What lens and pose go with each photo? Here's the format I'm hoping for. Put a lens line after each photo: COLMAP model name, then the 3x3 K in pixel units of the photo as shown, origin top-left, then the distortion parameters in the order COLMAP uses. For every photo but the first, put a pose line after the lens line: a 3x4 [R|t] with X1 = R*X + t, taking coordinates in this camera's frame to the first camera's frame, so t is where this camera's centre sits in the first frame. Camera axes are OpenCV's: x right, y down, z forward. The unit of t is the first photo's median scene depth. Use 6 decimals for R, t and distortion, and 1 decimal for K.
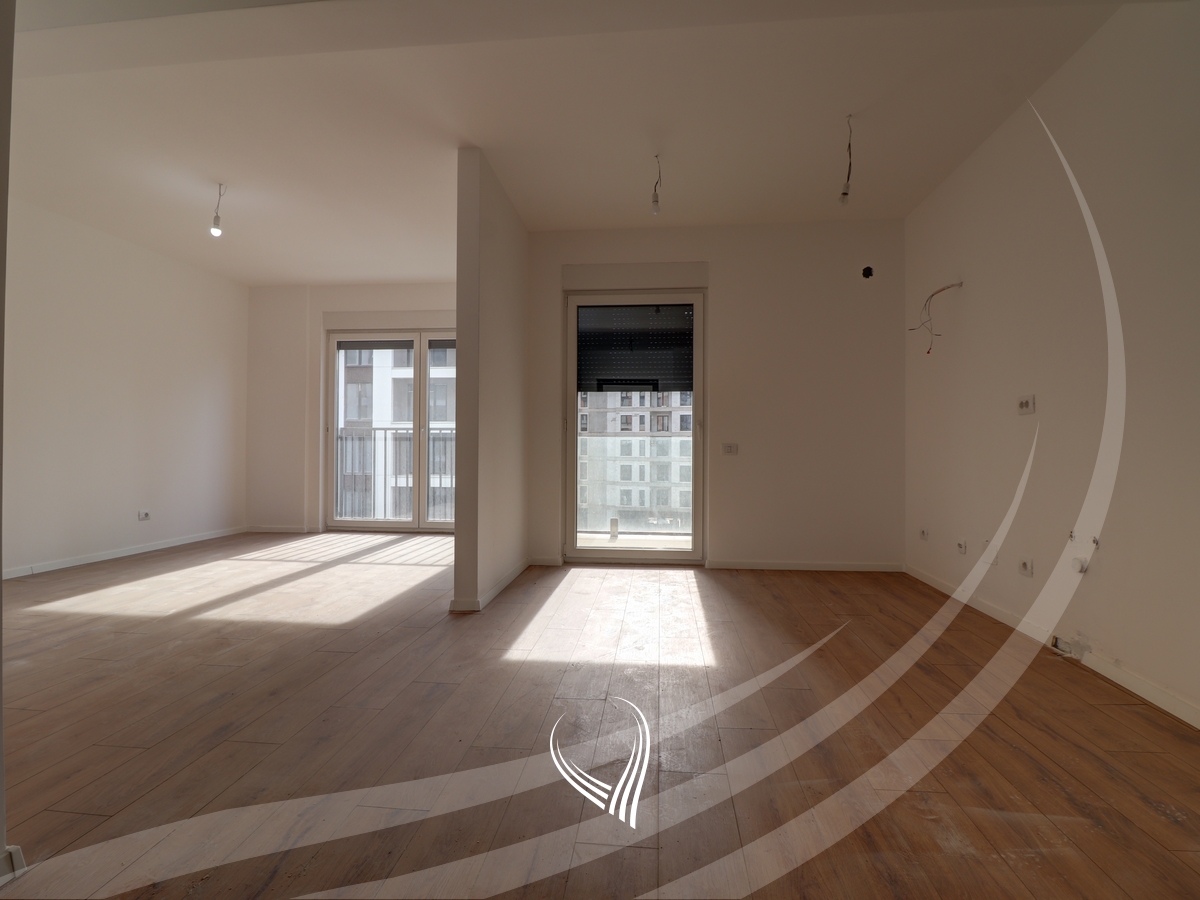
lens RADIAL K [[625.7, 0, 598.3], [0, 625.7, 442.1], [0, 0, 1]] dist [-0.001086, -0.013017]
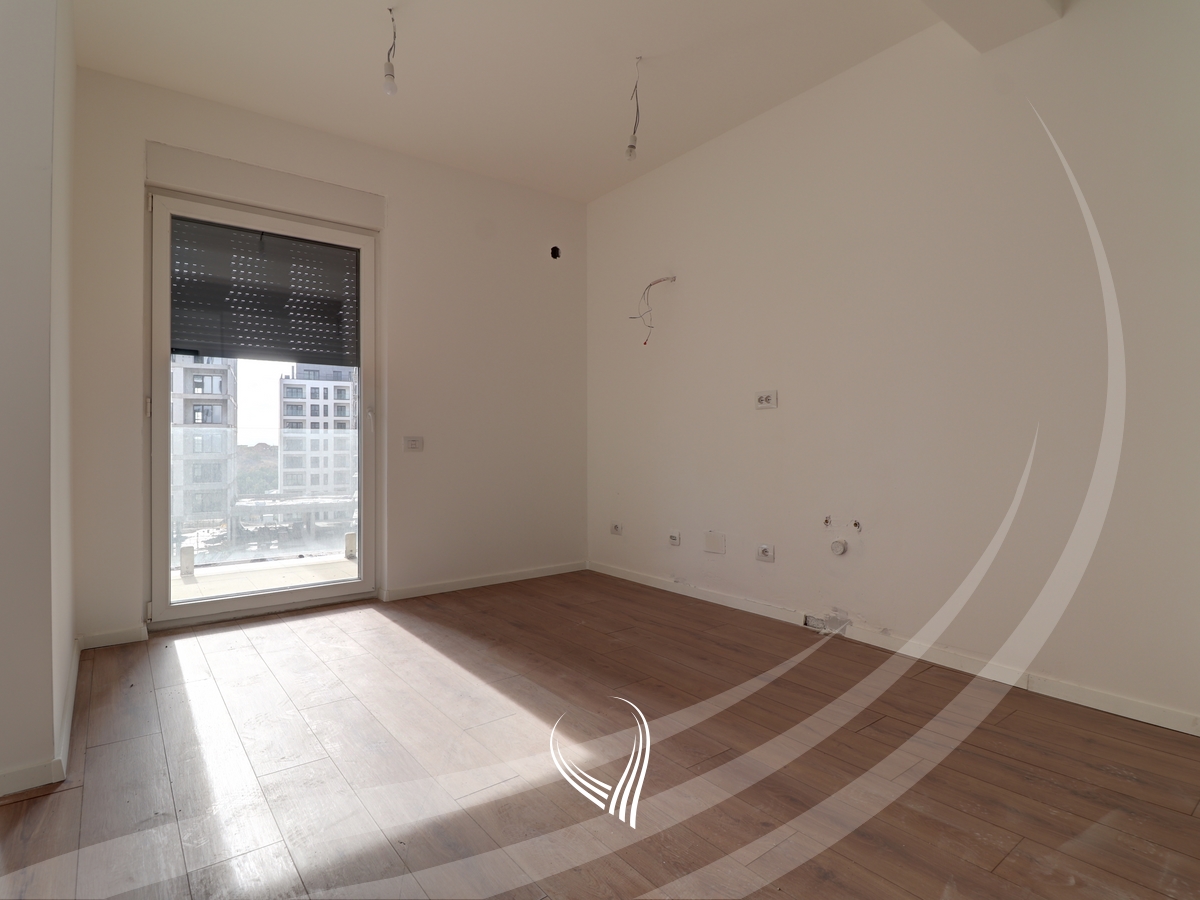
lens RADIAL K [[625.7, 0, 598.3], [0, 625.7, 442.1], [0, 0, 1]] dist [-0.001086, -0.013017]
pose [[0.724725, -0.005496, 0.689016, -0.236996], [-0.000694, 0.999962, 0.008706, 0.002606], [-0.689038, -0.006787, 0.724694, 0.405870]]
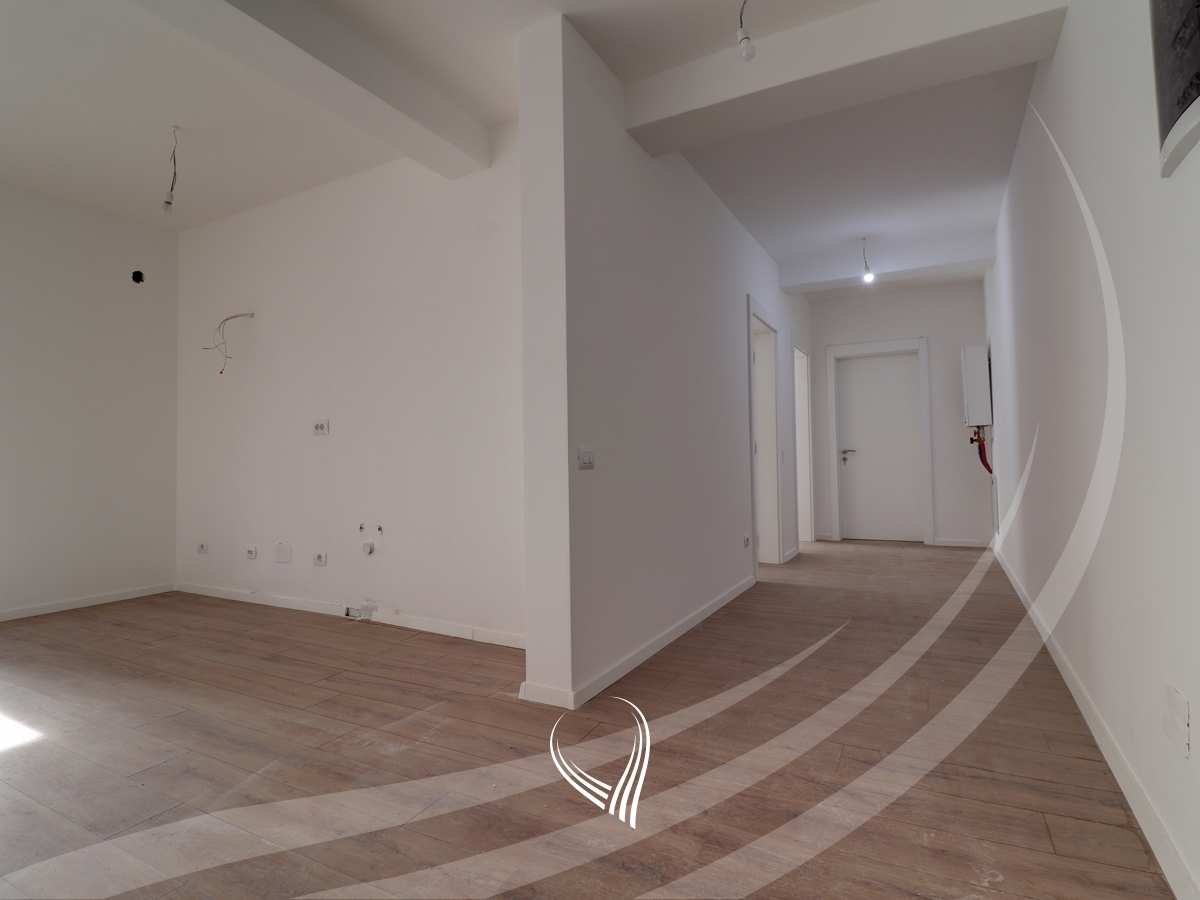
lens RADIAL K [[625.7, 0, 598.3], [0, 625.7, 442.1], [0, 0, 1]] dist [-0.001086, -0.013017]
pose [[0.373489, 0.018209, 0.927456, -0.247414], [0.004809, 0.999756, -0.021565, -0.000979], [-0.927622, 0.012515, 0.373310, 0.022607]]
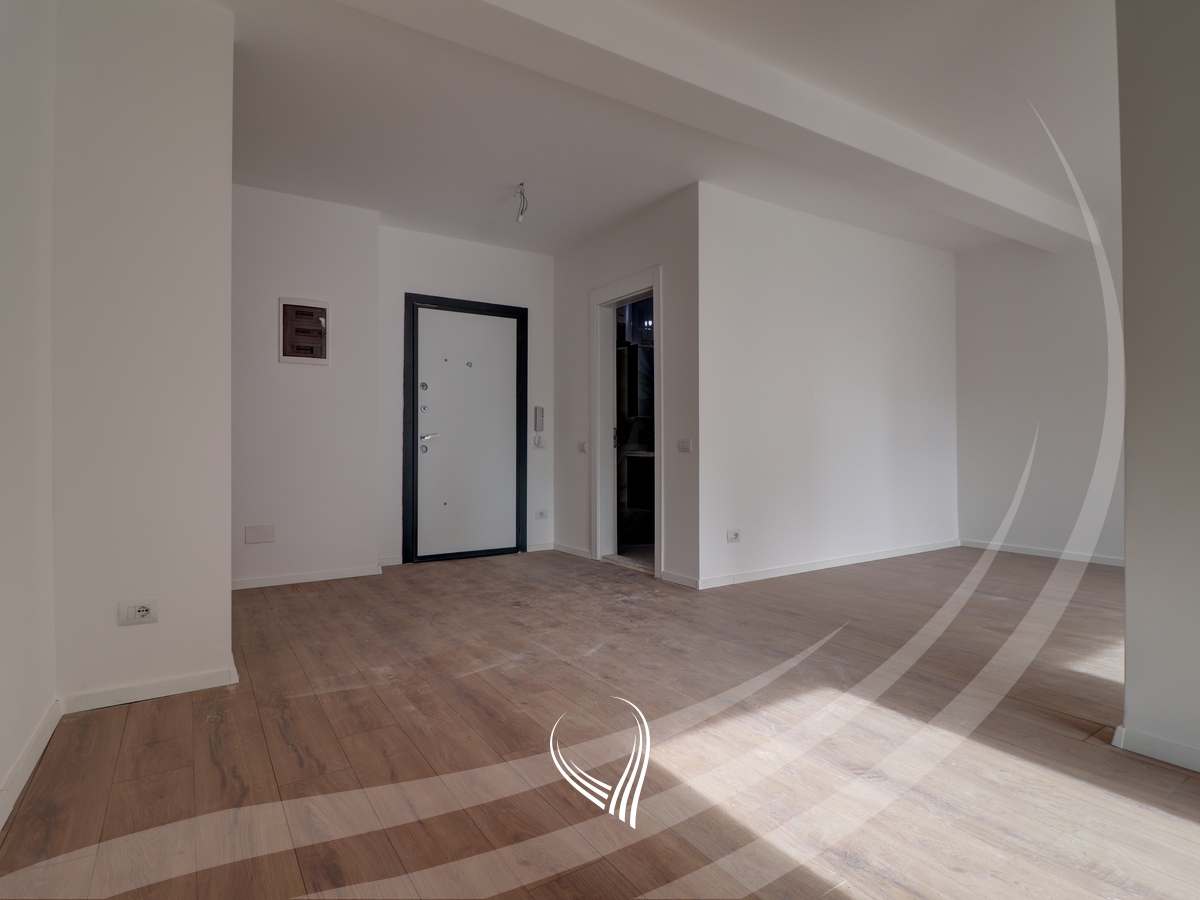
lens RADIAL K [[625.7, 0, 598.3], [0, 625.7, 442.1], [0, 0, 1]] dist [-0.001086, -0.013017]
pose [[-0.779238, -0.001908, -0.626725, 0.542635], [0.006865, 0.999909, -0.011580, 0.009868], [0.626690, -0.013326, -0.779155, 1.247310]]
